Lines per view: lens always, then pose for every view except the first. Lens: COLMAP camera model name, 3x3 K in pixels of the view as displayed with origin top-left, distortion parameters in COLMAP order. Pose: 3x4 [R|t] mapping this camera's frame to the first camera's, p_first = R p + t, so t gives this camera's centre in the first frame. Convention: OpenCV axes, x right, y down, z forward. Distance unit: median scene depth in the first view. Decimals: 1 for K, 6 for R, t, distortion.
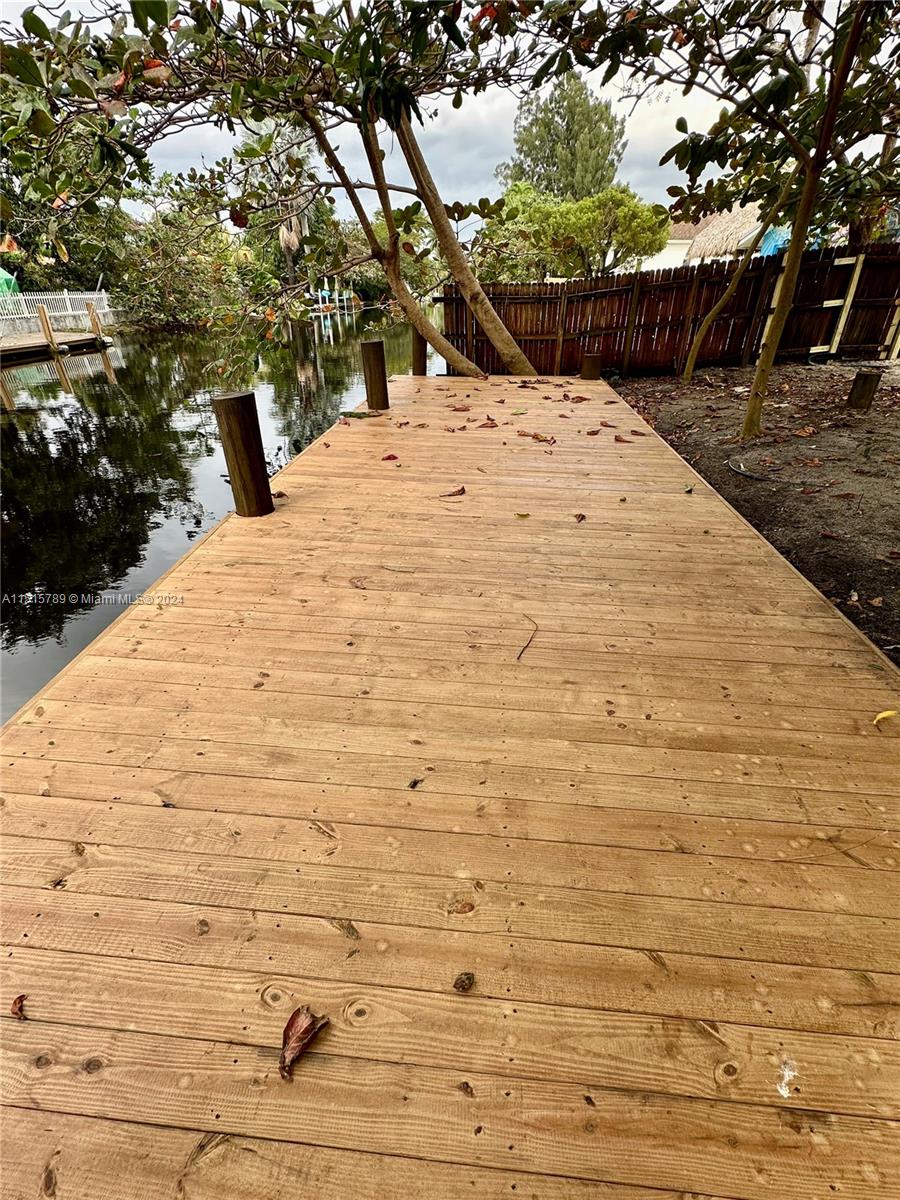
lens RADIAL K [[537.7, 0, 449.6], [0, 537.7, 597.6], [0, 0, 1]] dist [0.000201, 0.000017]
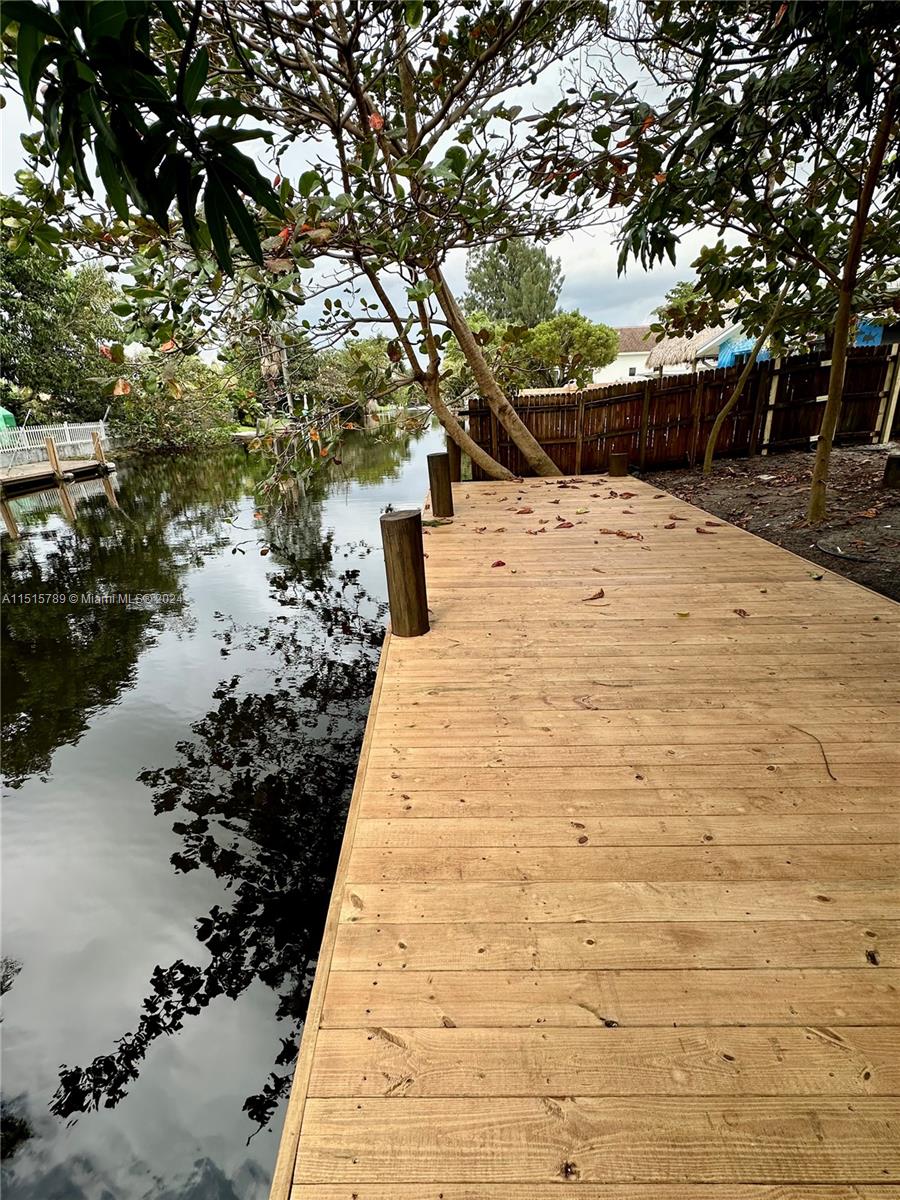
lens RADIAL K [[537.7, 0, 449.6], [0, 537.7, 597.6], [0, 0, 1]] dist [0.000201, 0.000017]
pose [[0.996224, -0.068528, 0.053307, -0.130690], [0.076636, 0.982631, -0.169007, -0.019920], [-0.040799, 0.172454, 0.984172, 0.020649]]
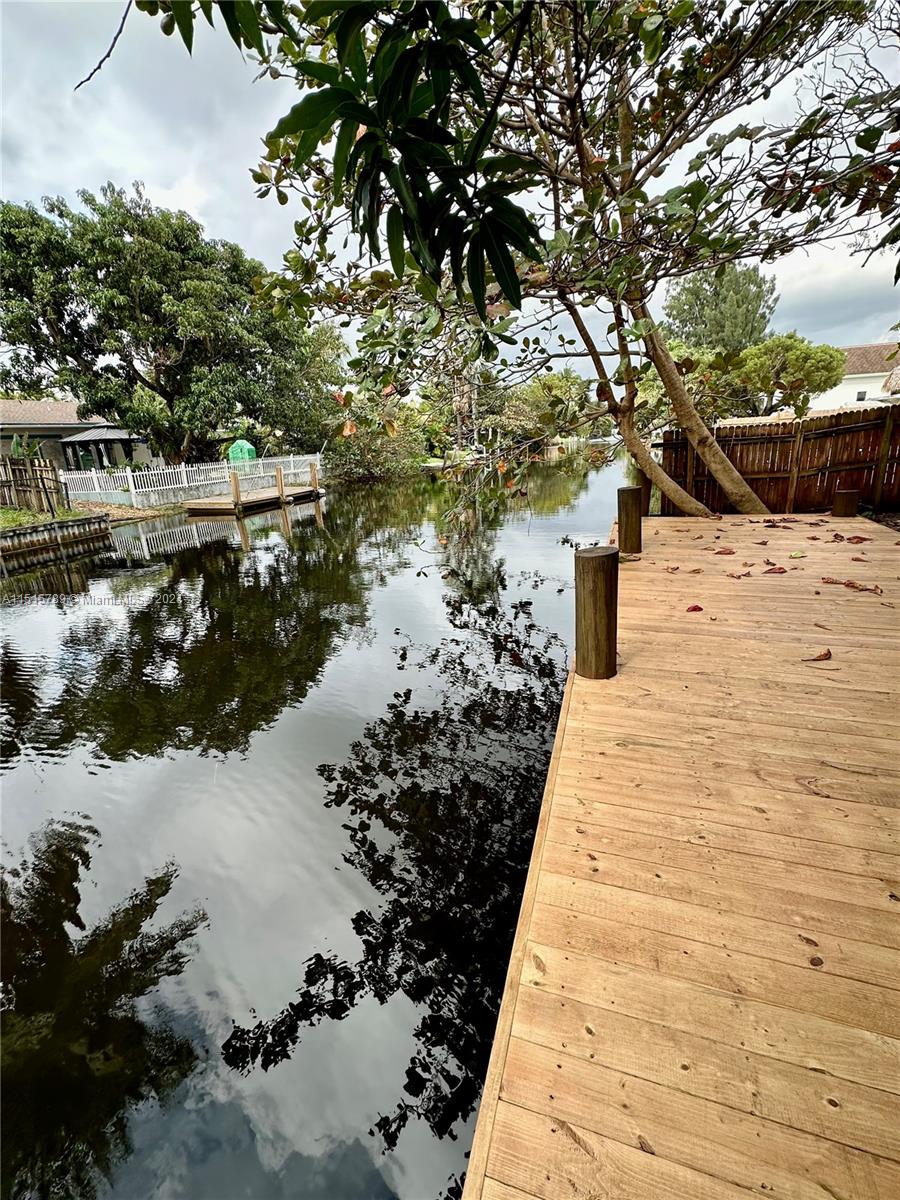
lens RADIAL K [[537.7, 0, 449.6], [0, 537.7, 597.6], [0, 0, 1]] dist [0.000201, 0.000017]
pose [[0.969038, 0.015001, -0.246456, -0.145654], [-0.071666, 0.972271, -0.222606, -0.024494], [0.236282, 0.233377, 0.943242, 0.024241]]
